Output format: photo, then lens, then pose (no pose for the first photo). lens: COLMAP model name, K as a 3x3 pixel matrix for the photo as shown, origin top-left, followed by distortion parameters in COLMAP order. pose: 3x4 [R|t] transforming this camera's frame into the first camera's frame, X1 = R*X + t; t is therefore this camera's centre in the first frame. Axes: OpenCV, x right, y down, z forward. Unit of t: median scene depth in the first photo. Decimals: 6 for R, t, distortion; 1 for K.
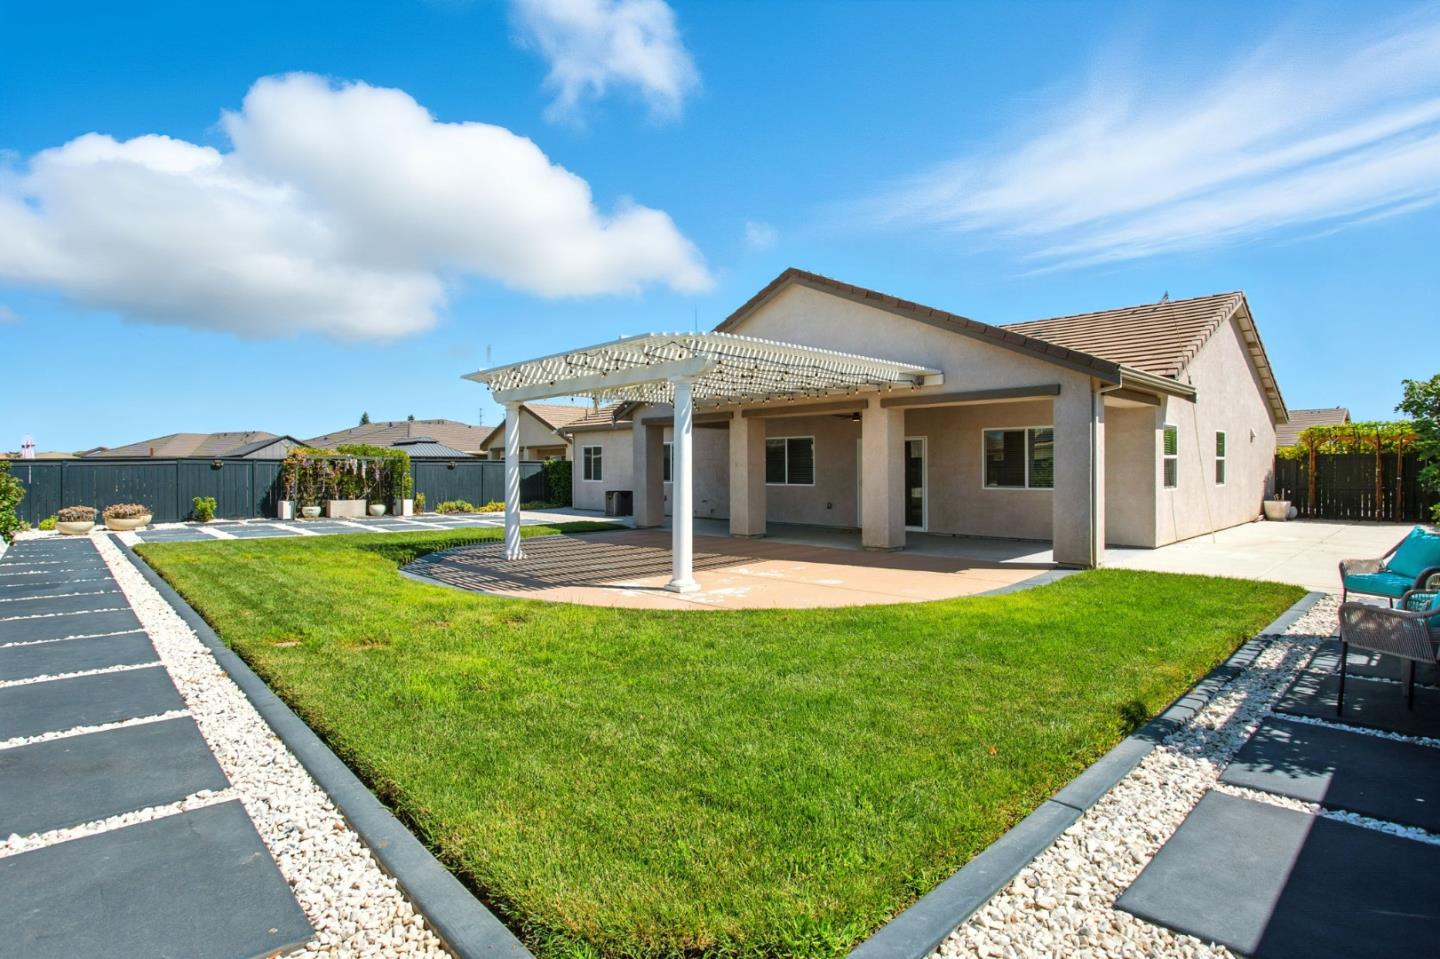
lens RADIAL K [[736.7, 0, 718.5], [0, 736.7, 474.9], [0, 0, 1]] dist [-0.047538, 0.019504]
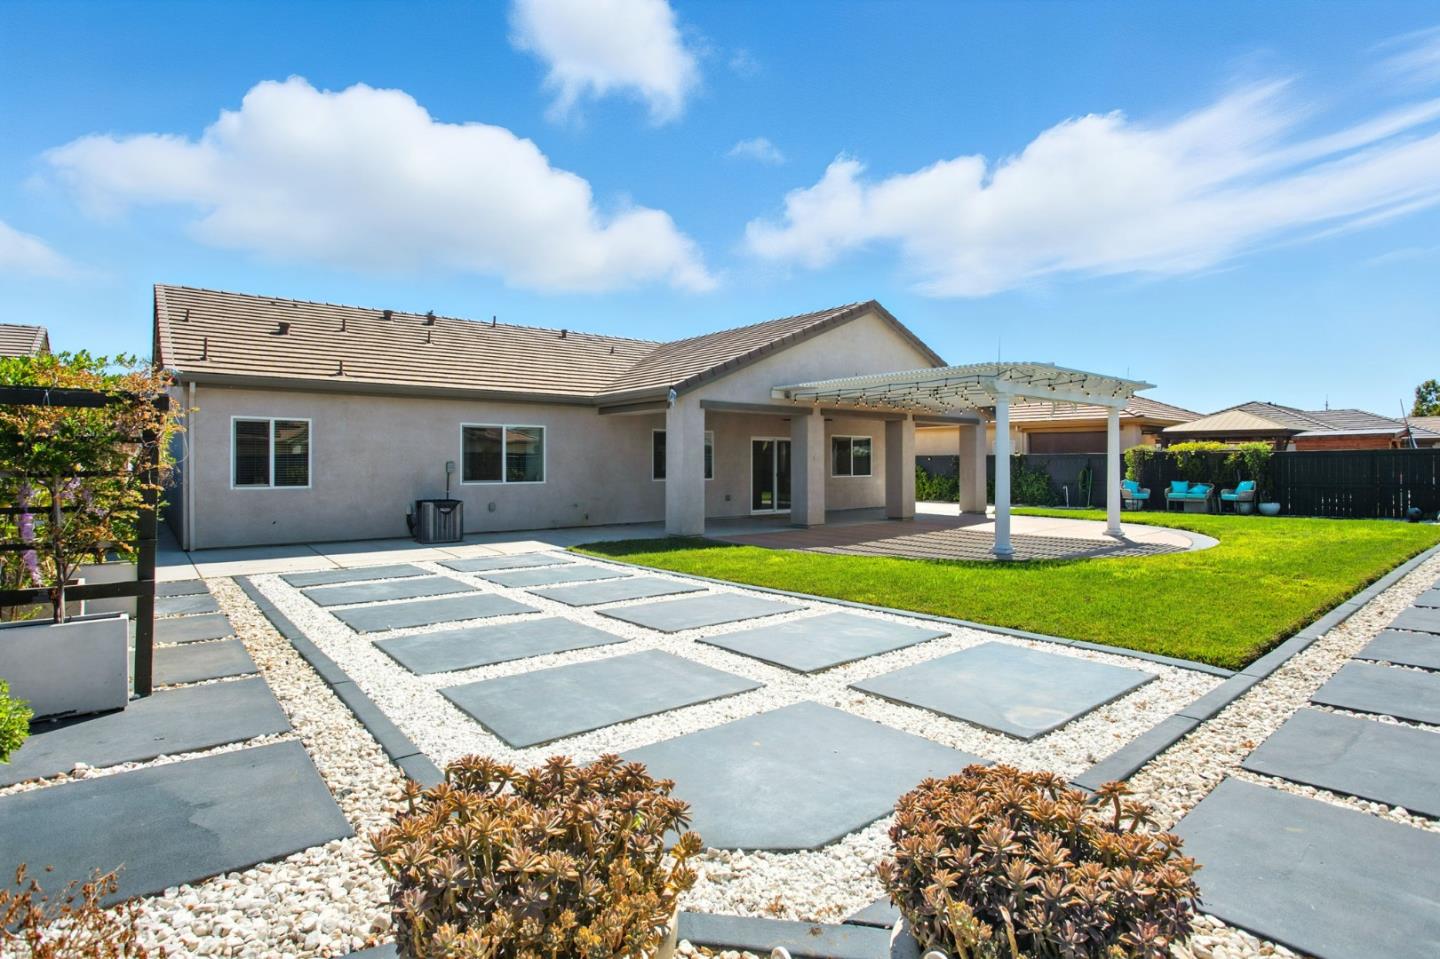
lens RADIAL K [[736.7, 0, 719.3], [0, 736.7, 471.2], [0, 0, 1]] dist [-0.047538, 0.019504]
pose [[0.076238, -0.008816, 0.997051, -0.898946], [0.010124, 0.999916, 0.008067, -0.005323], [-0.997038, 0.009479, 0.076321, 0.908085]]
